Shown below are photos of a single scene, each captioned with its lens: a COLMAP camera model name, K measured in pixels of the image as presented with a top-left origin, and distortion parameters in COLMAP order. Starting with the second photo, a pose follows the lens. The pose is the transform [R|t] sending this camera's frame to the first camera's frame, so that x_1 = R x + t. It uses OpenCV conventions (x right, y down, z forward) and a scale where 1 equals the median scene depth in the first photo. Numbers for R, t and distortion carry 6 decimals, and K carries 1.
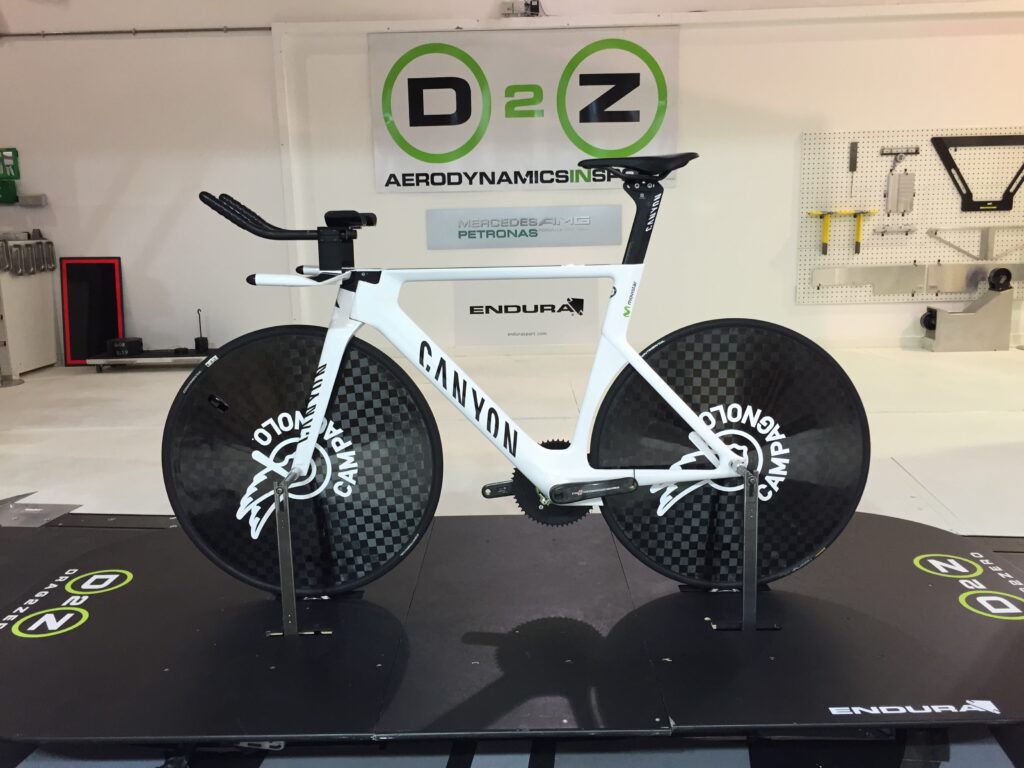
lens RADIAL K [[847.6, 0, 506.5], [0, 847.6, 381.0], [0, 0, 1]] dist [0.072098, -0.075970]
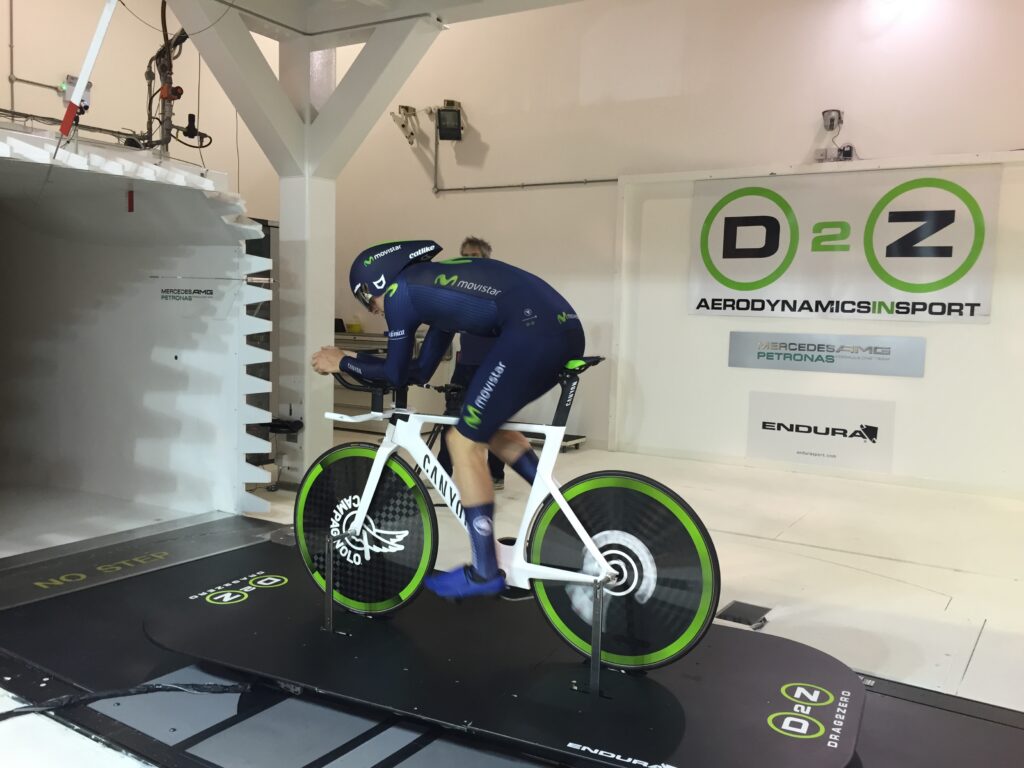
lens RADIAL K [[877.5, 0, 512.9], [0, 877.5, 392.7], [0, 0, 1]] dist [0.072801, -0.081486]
pose [[0.860660, 0.095663, -0.500113, 0.246161], [-0.137333, 0.989405, -0.047085, -0.029472], [0.490310, 0.109206, 0.864679, -0.122978]]
